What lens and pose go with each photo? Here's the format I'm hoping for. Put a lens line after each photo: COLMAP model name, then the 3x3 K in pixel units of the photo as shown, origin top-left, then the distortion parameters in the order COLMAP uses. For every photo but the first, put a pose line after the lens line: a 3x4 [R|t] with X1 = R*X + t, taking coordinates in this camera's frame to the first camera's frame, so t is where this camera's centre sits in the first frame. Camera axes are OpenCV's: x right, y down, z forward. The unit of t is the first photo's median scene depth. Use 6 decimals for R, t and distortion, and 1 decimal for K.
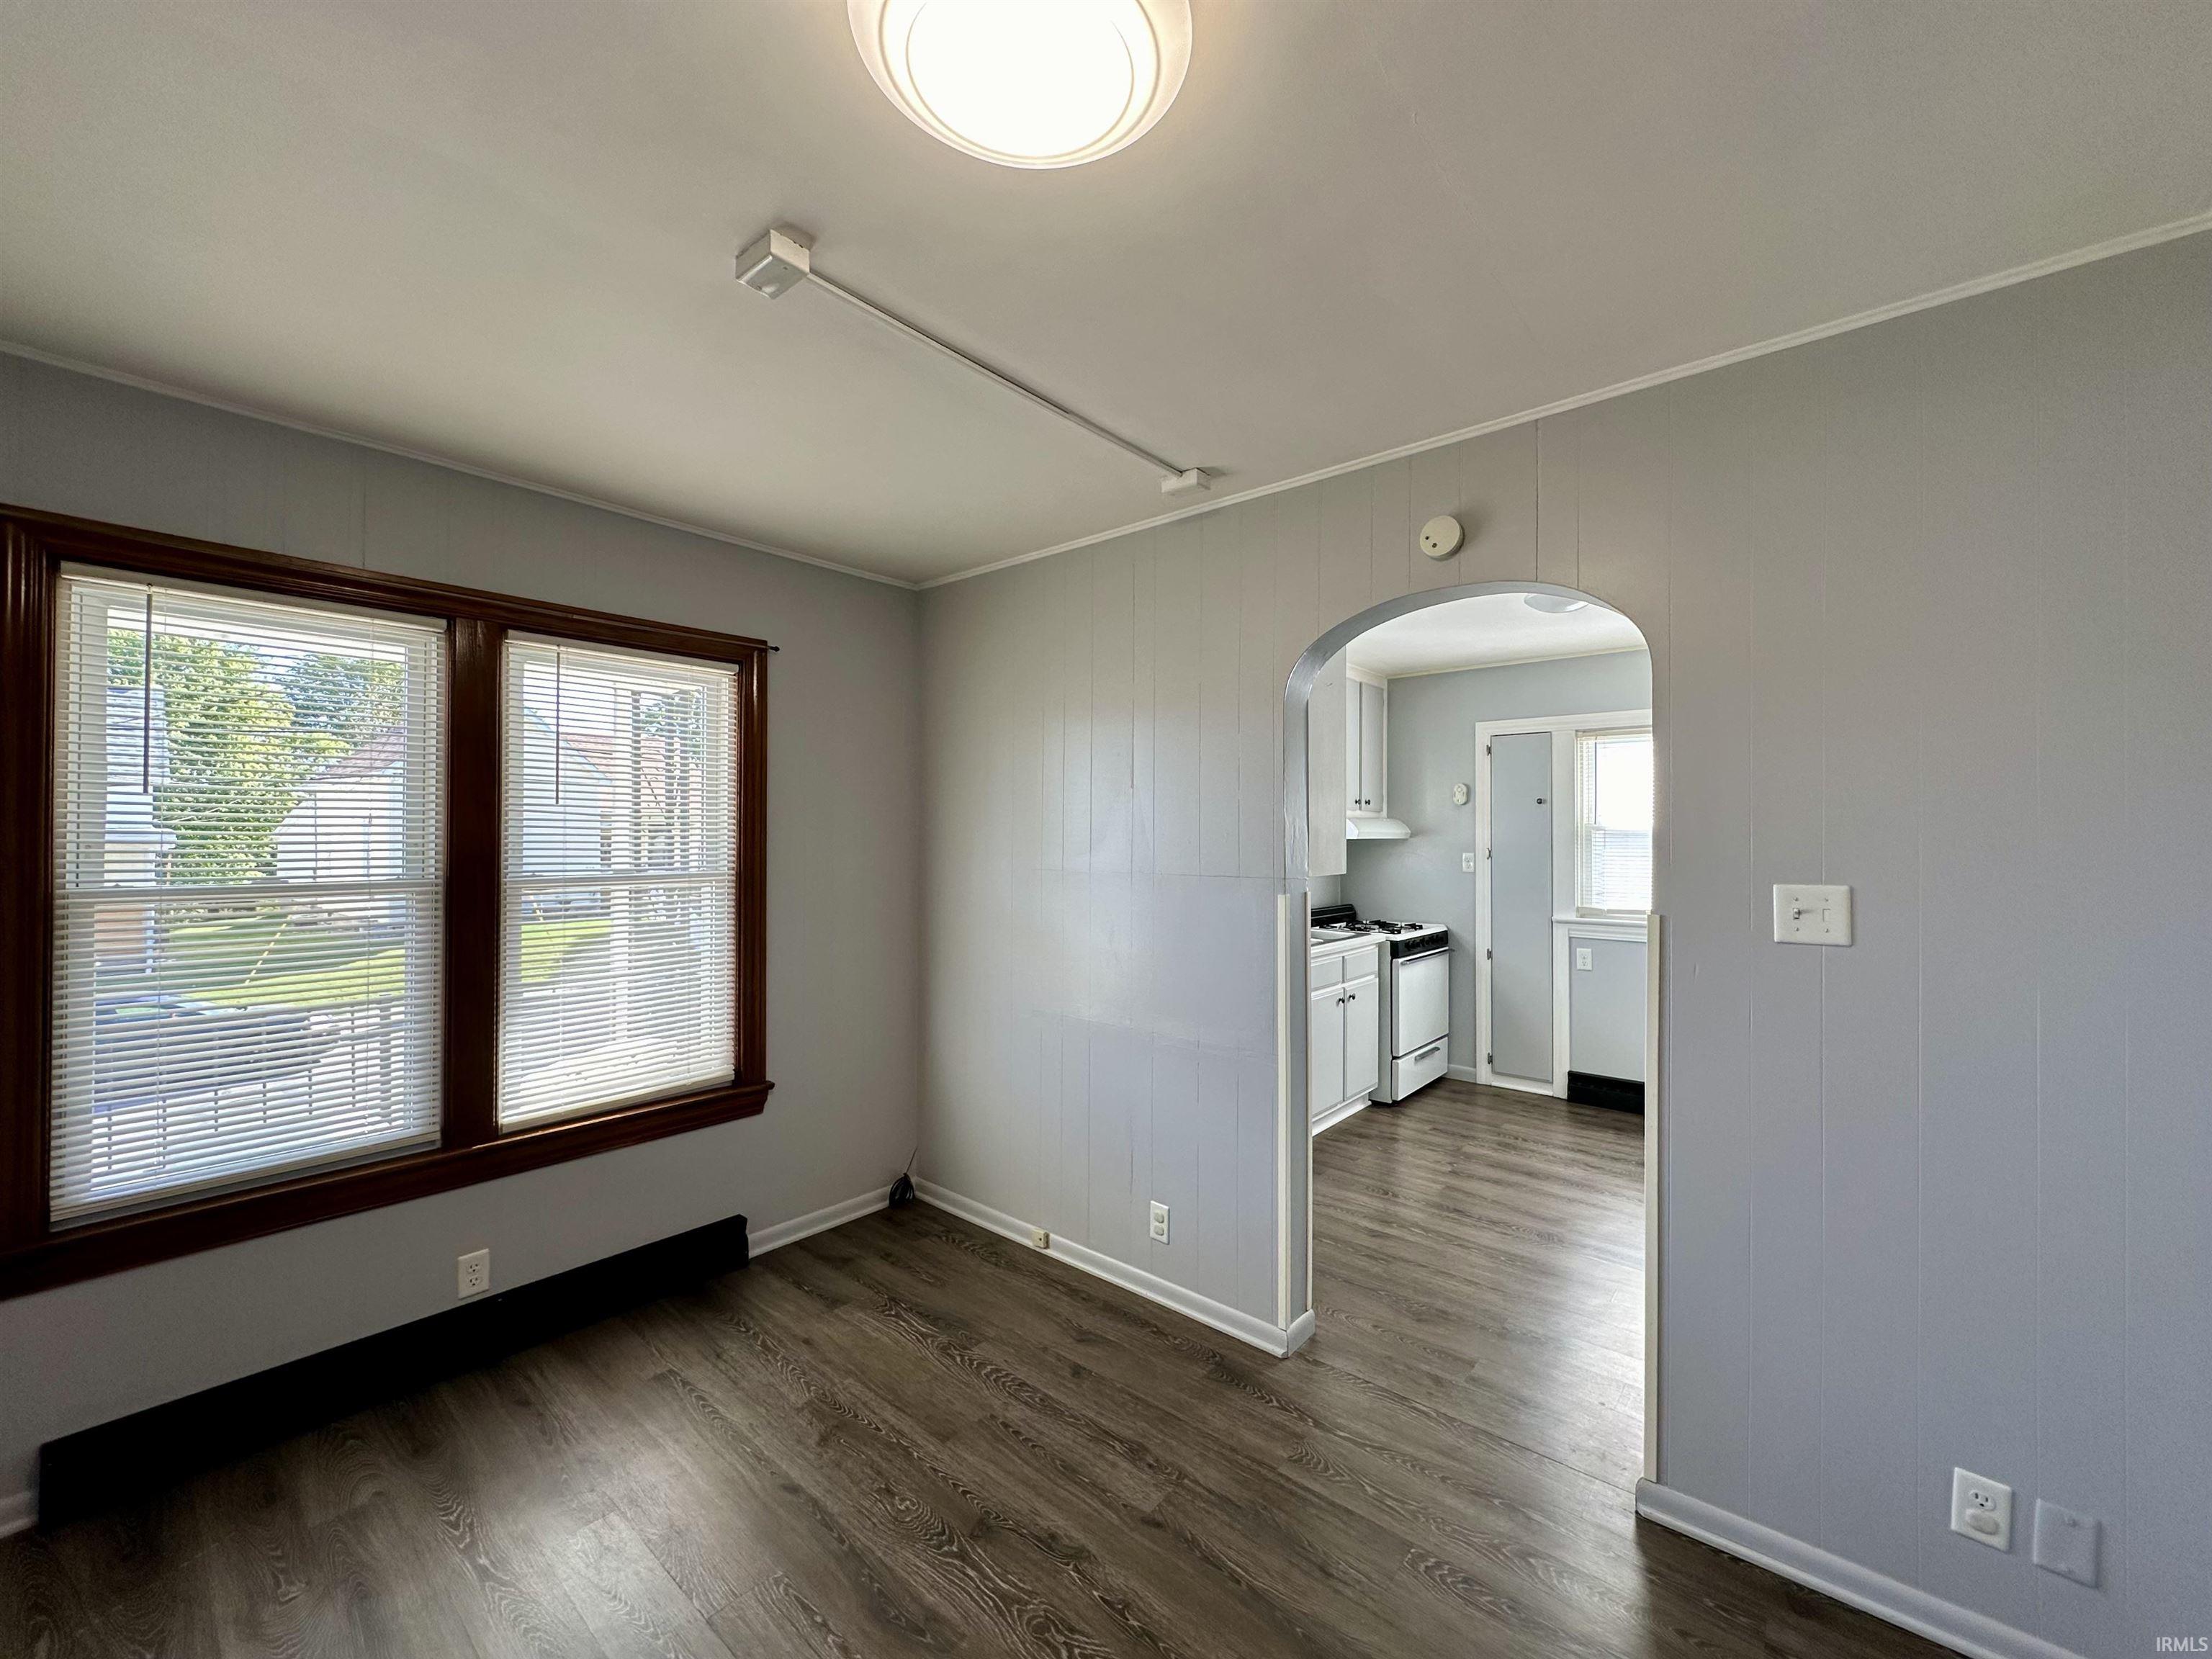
lens RADIAL K [[881.7, 0, 1106.0], [0, 881.7, 829.5], [0, 0, 1]] dist [-0.009036, 0.004562]
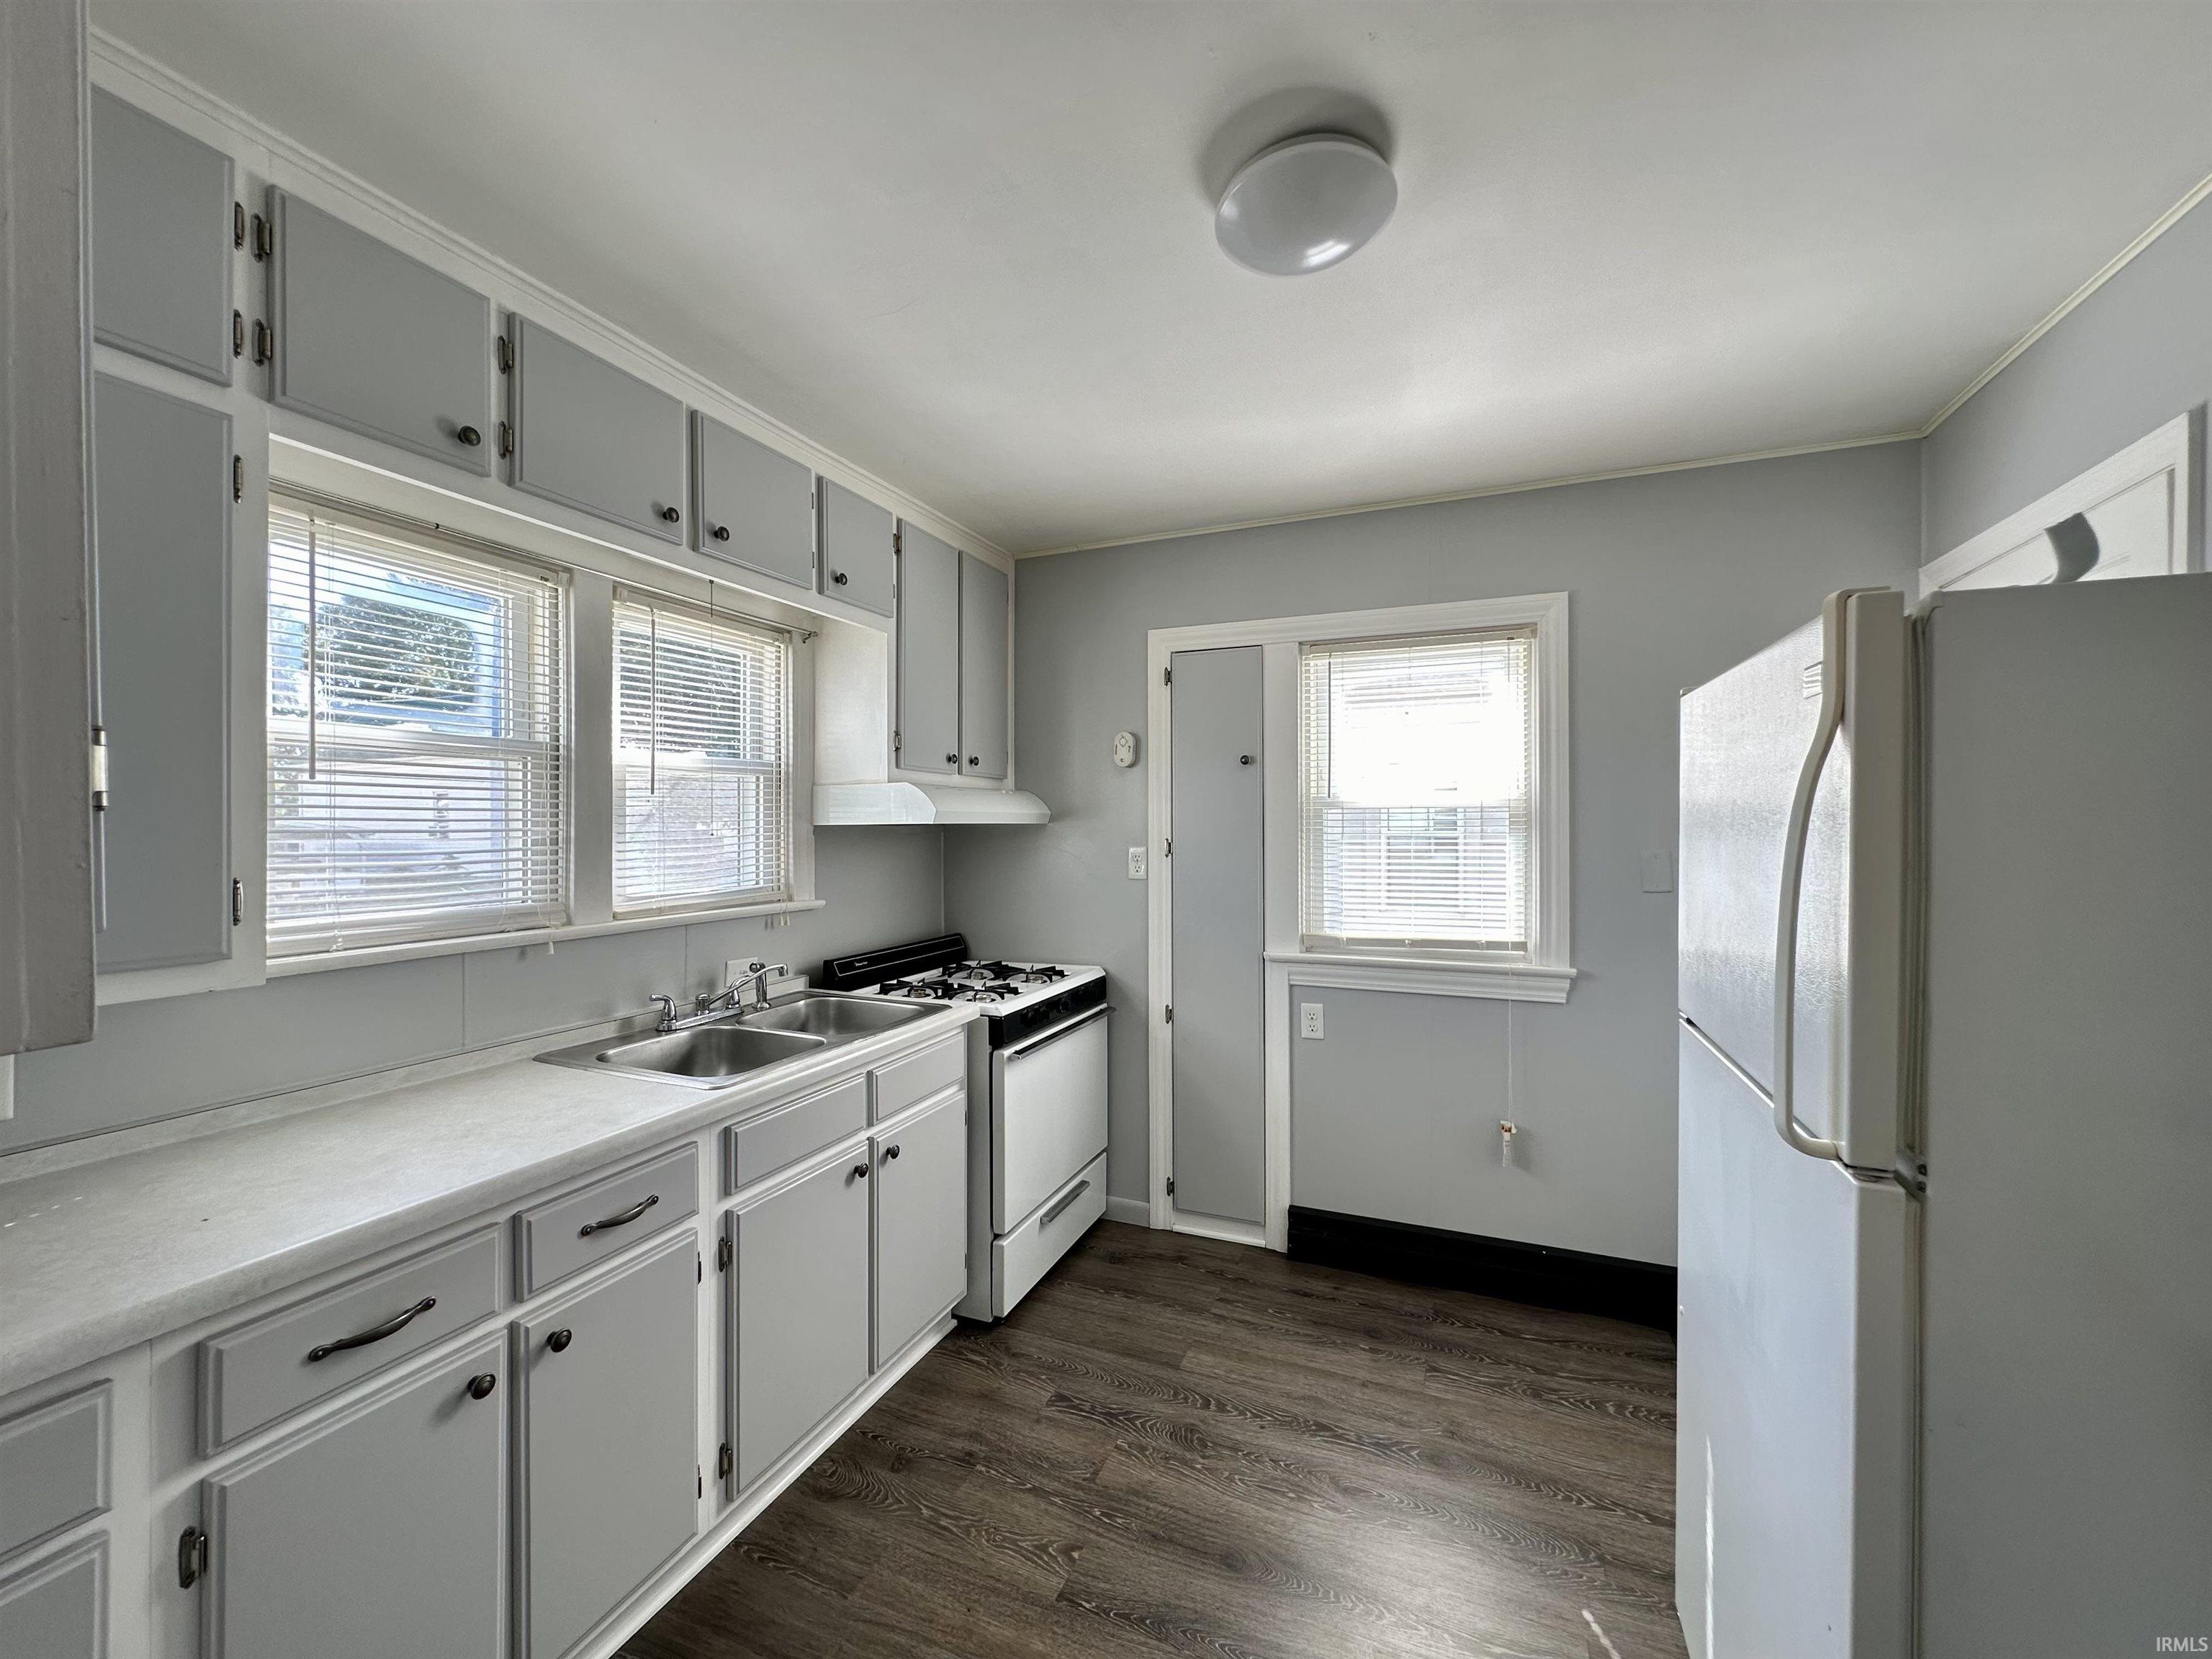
lens RADIAL K [[881.7, 0, 1106.0], [0, 881.7, 829.5], [0, 0, 1]] dist [-0.009036, 0.004562]
pose [[0.952752, -0.004340, 0.303718, 0.220625], [0.001622, 0.999956, 0.009200, 0.009429], [-0.303744, -0.008273, 0.952718, 0.457587]]
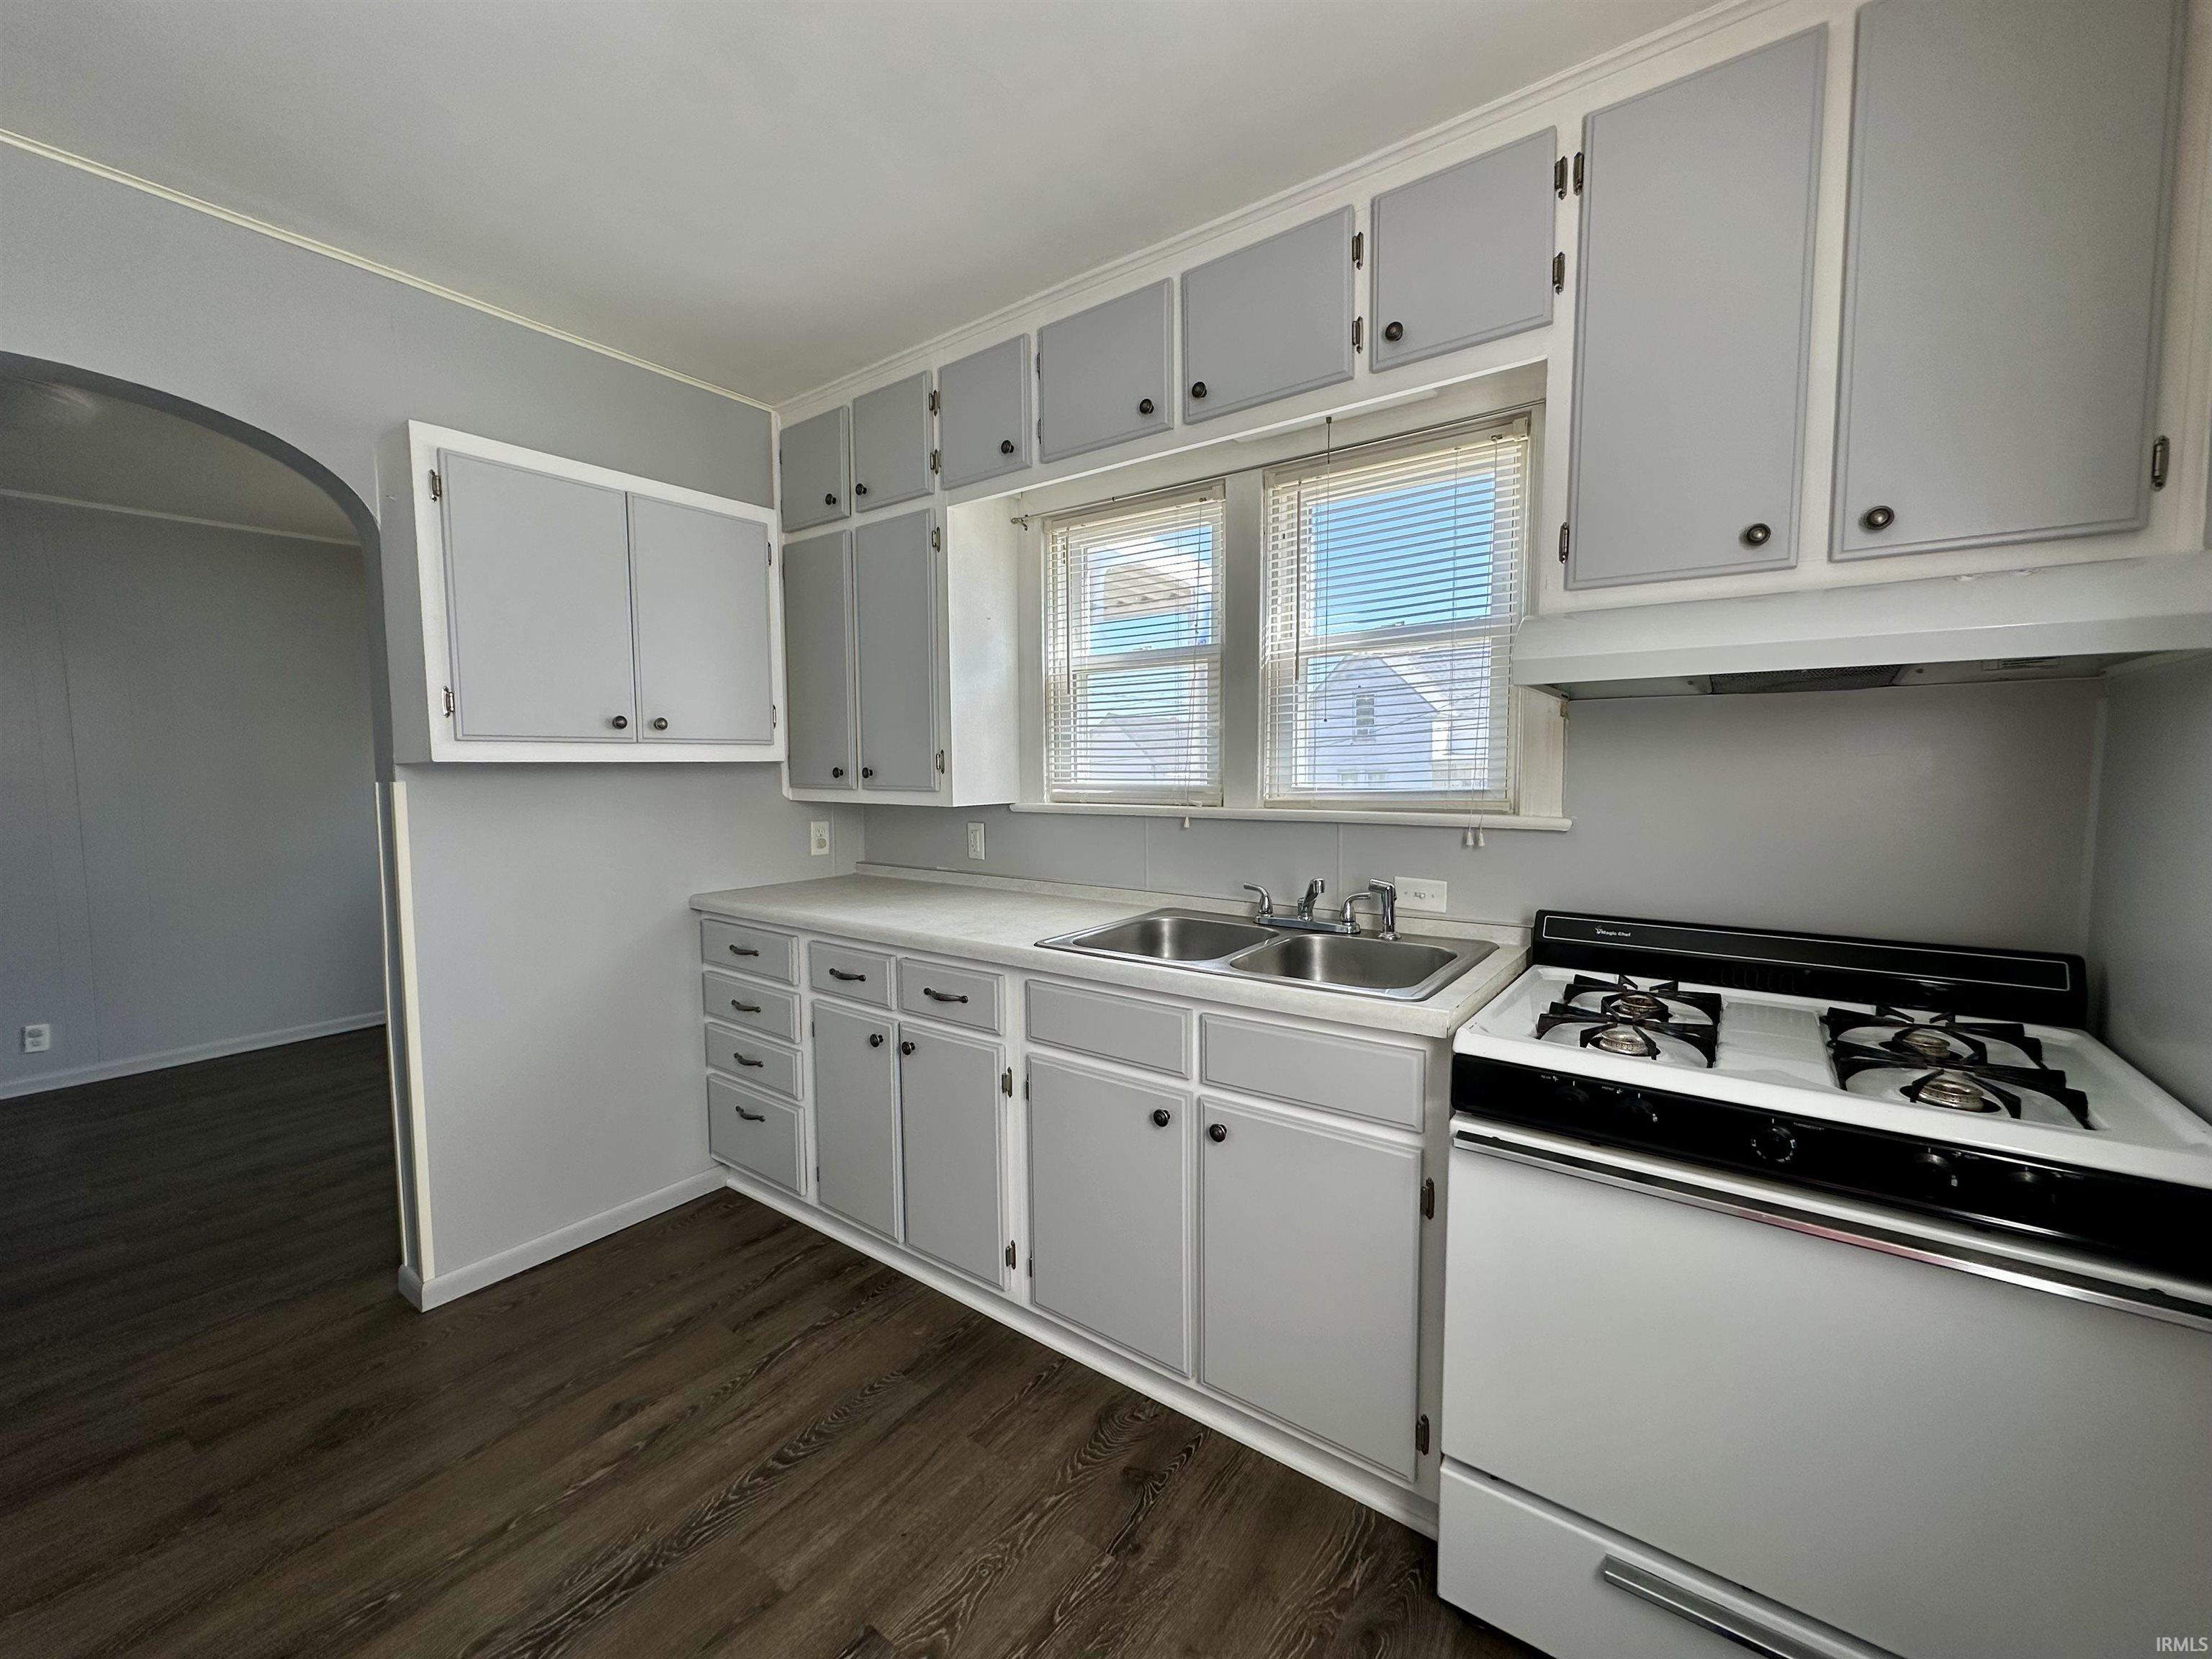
lens RADIAL K [[881.7, 0, 1106.0], [0, 881.7, 829.5], [0, 0, 1]] dist [-0.009036, 0.004562]
pose [[0.074124, 0.074711, -0.994447, 0.561606], [0.012387, 0.997044, 0.075830, 0.034260], [0.997172, -0.017939, 0.072979, 0.833831]]
